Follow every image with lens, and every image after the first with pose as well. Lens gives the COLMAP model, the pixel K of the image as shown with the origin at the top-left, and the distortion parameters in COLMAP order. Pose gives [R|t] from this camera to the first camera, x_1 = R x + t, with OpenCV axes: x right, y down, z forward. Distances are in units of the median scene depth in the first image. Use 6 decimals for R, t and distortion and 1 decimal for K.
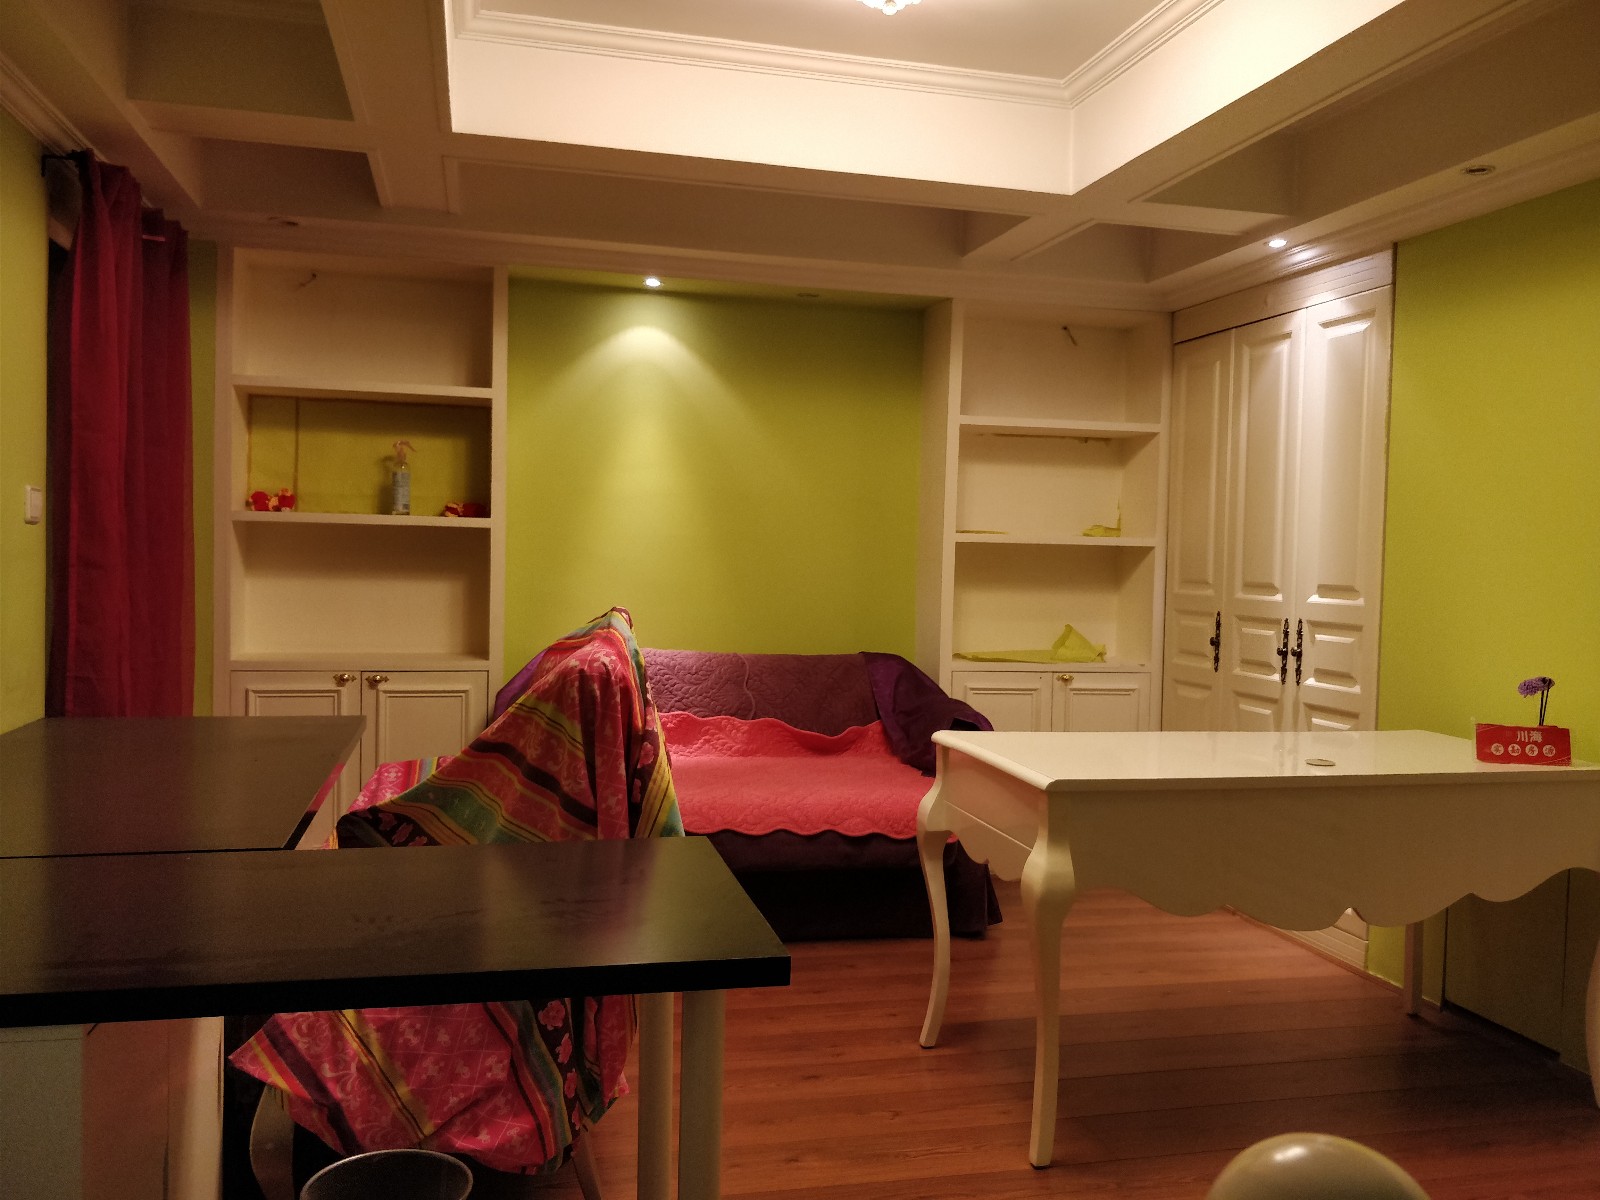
lens RADIAL K [[1312.7, 0, 810.3], [0, 1312.7, 569.7], [0, 0, 1]] dist [-0.028291, -0.001462]
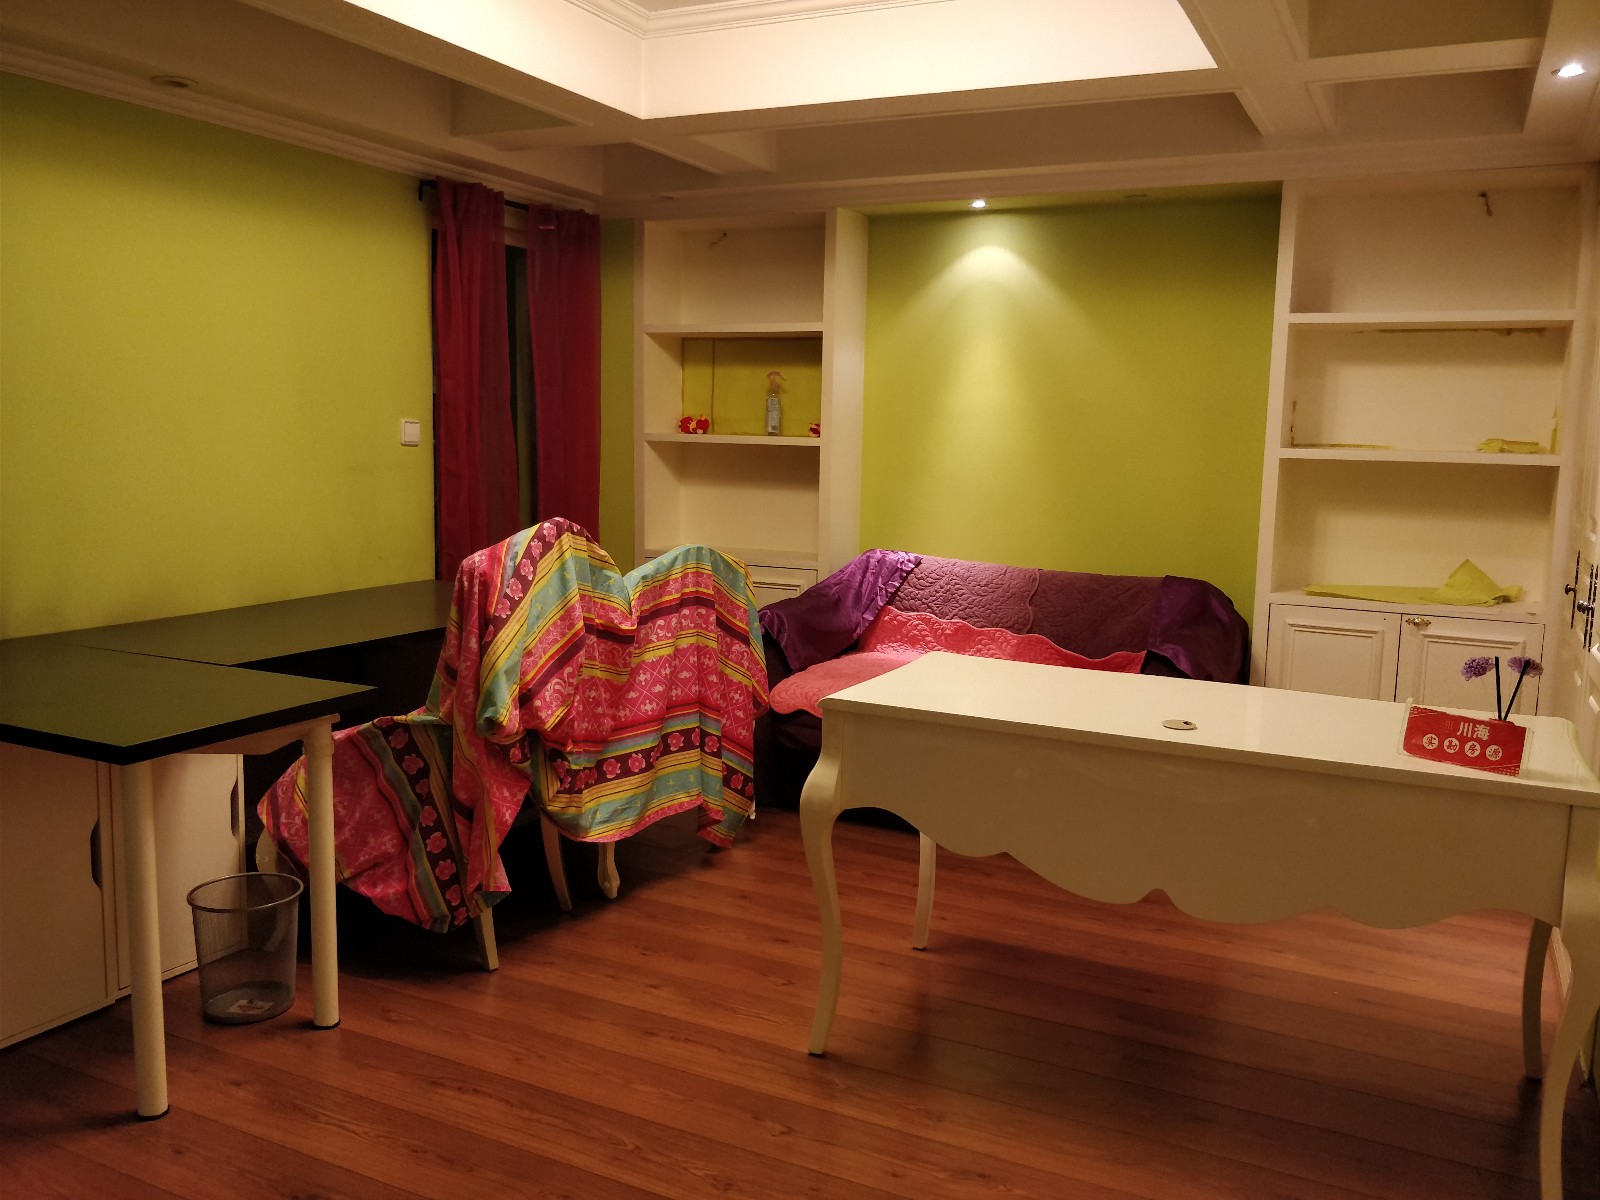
lens RADIAL K [[1312.7, 0, 805.4], [0, 1312.7, 598.7], [0, 0, 1]] dist [-0.028291, -0.001462]
pose [[0.758510, 0.071581, -0.647718, 0.485912], [-0.010016, 0.995112, 0.098244, -0.011742], [0.651584, -0.068032, 0.755519, 0.120475]]
